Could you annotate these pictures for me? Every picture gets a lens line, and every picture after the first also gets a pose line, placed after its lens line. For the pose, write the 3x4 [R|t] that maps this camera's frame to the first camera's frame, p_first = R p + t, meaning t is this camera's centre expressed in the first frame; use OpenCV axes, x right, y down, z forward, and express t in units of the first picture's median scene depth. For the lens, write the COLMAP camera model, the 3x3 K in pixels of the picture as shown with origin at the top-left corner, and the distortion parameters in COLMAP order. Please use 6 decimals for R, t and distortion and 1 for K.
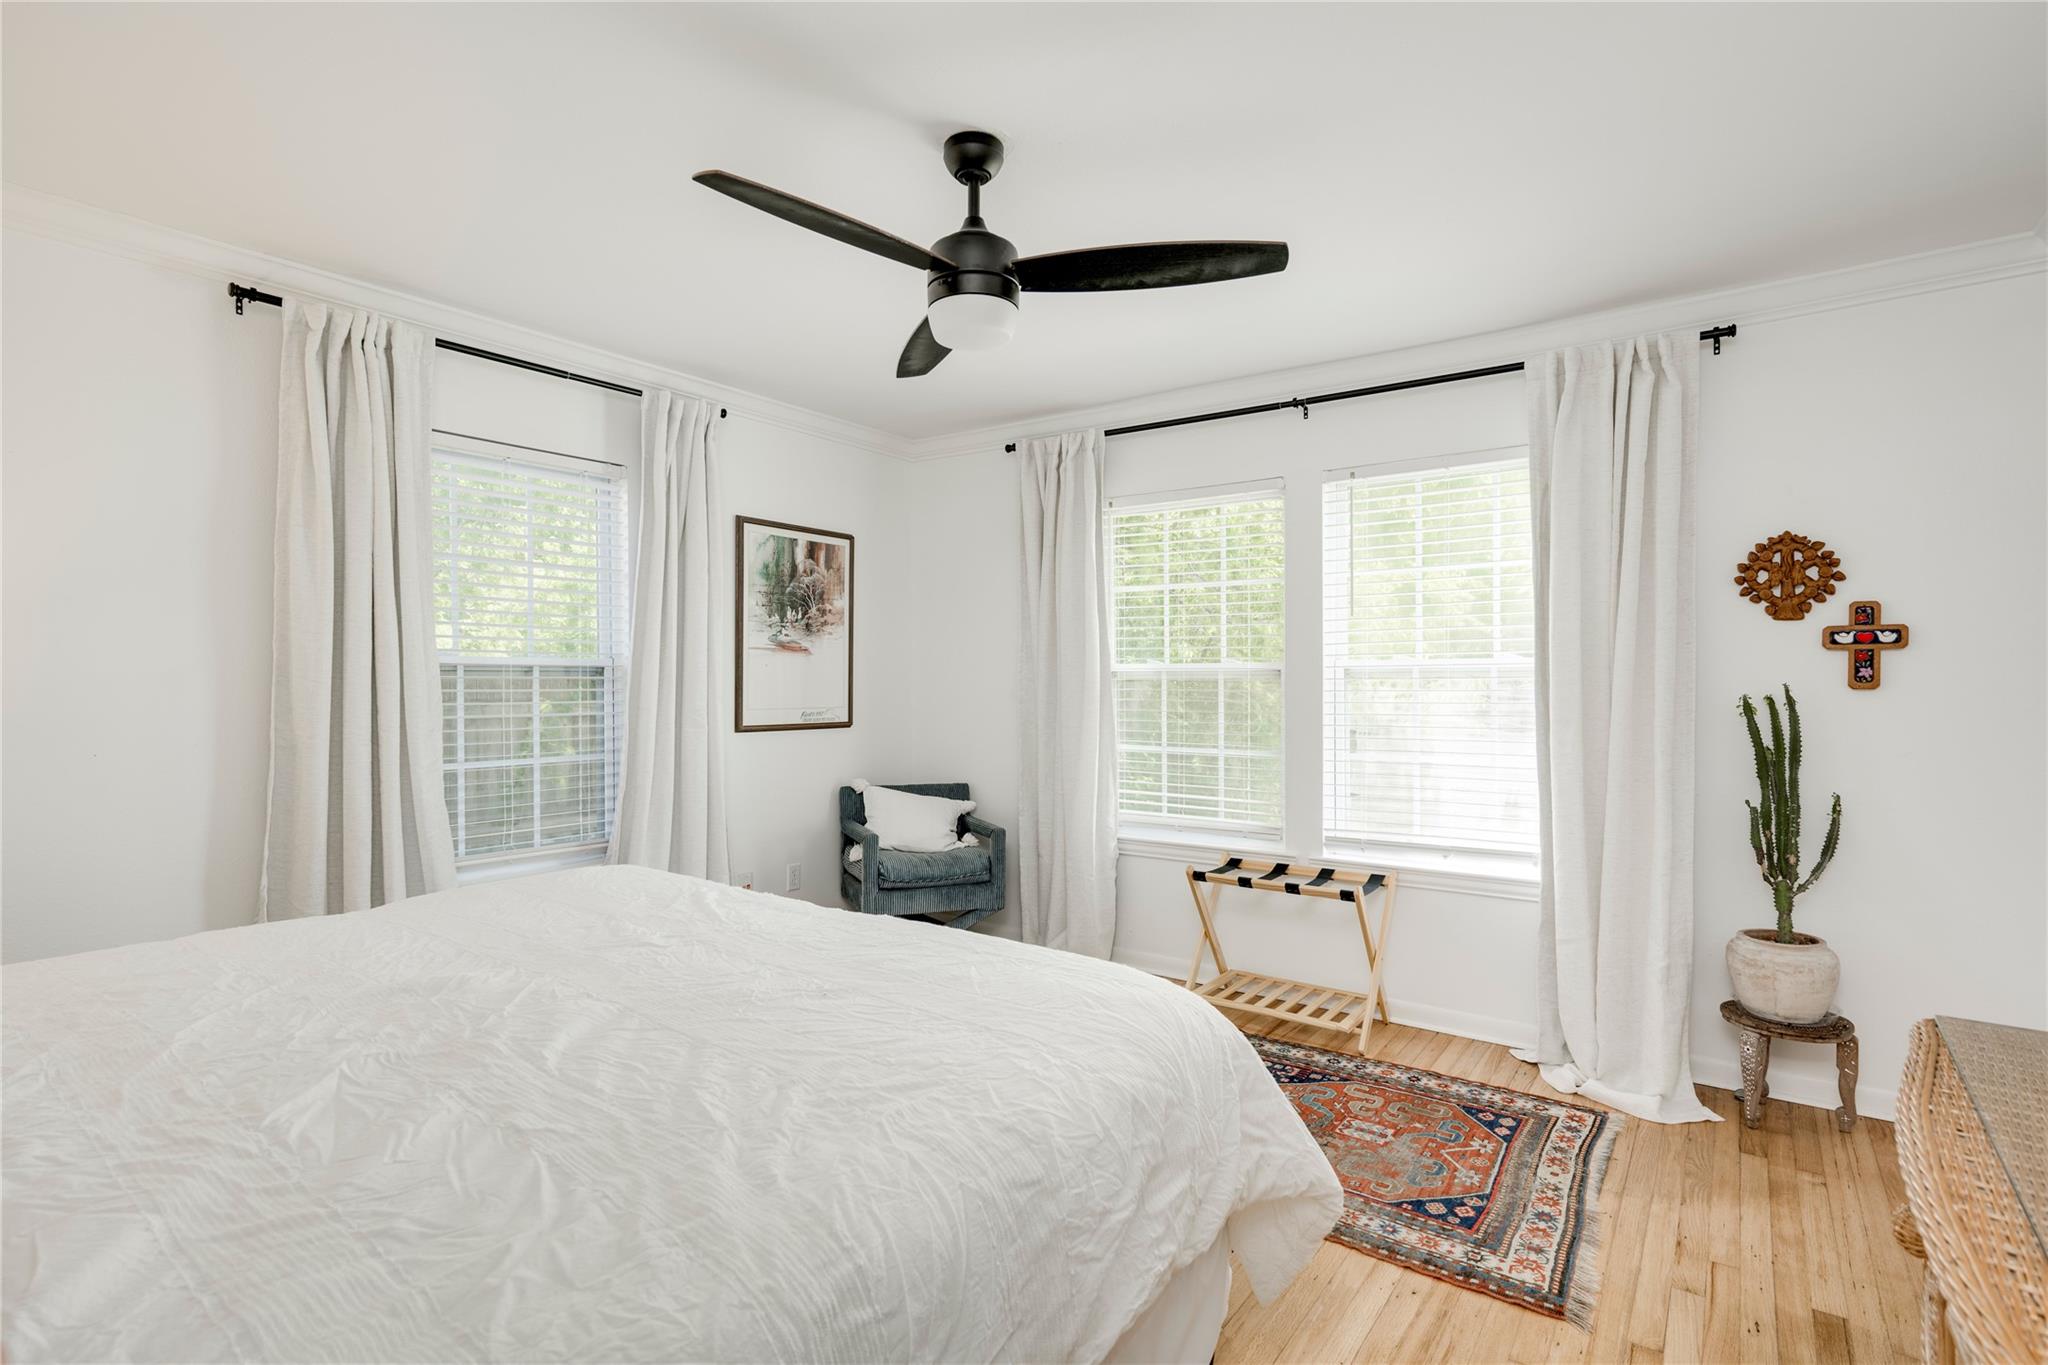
lens RADIAL K [[992.6, 0, 1022.3], [0, 992.6, 678.9], [0, 0, 1]] dist [-0.000545, -0.000375]
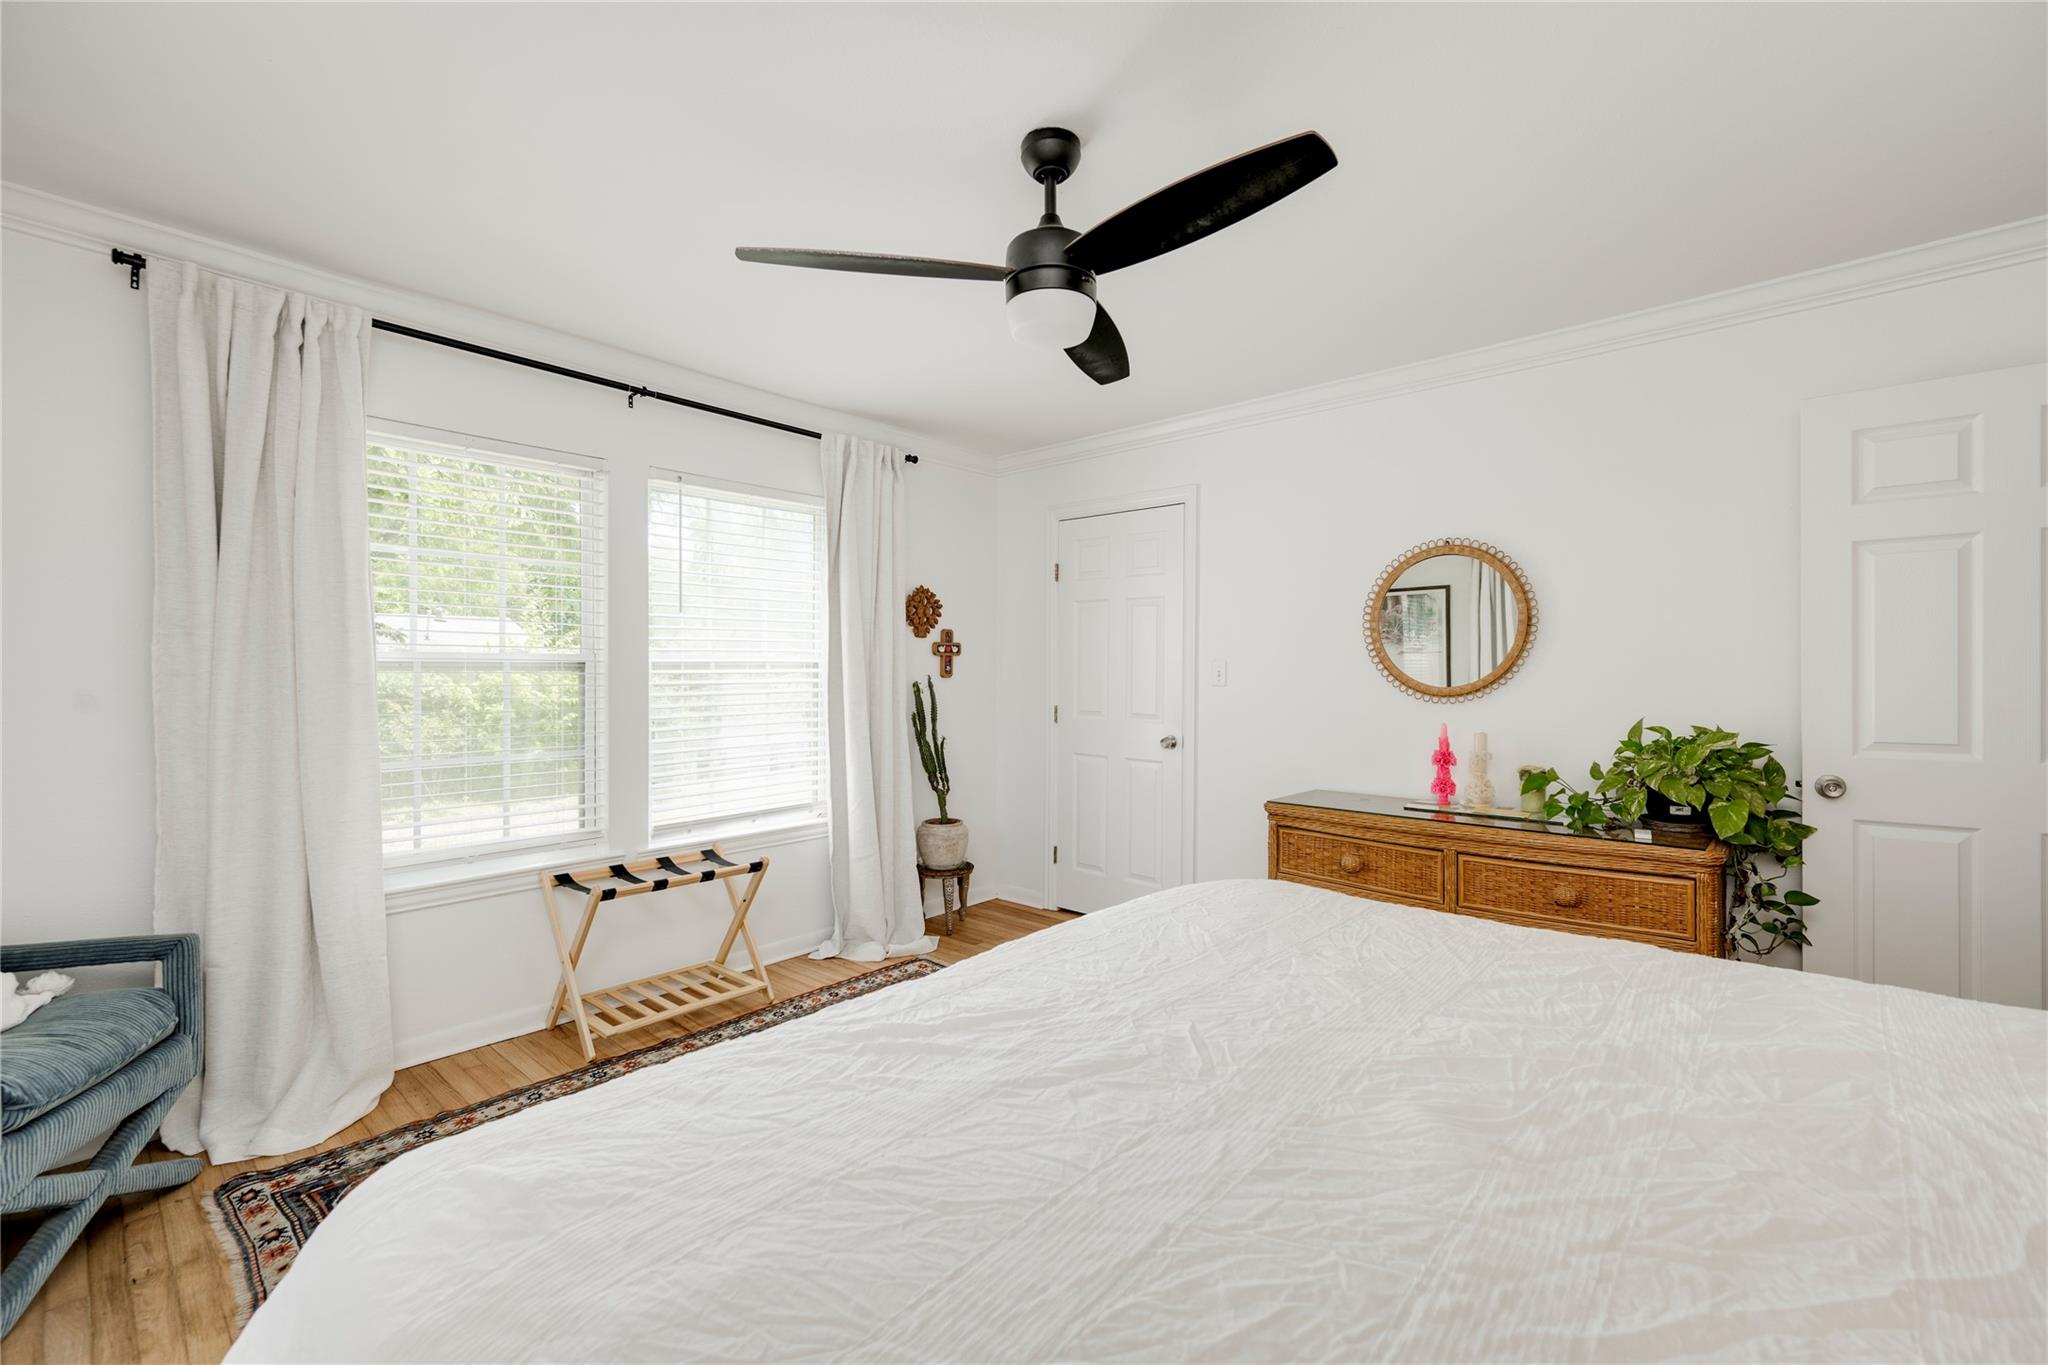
lens RADIAL K [[868.1, 0, 990.7], [0, 868.1, 670.9], [0, 0, 1]] dist [0.000540, -0.000046]
pose [[0.106770, 0.000248, 0.994284, -0.617852], [-0.000582, 1.000000, -0.000187, -0.001341], [-0.994284, -0.000558, 0.106770, 0.640713]]
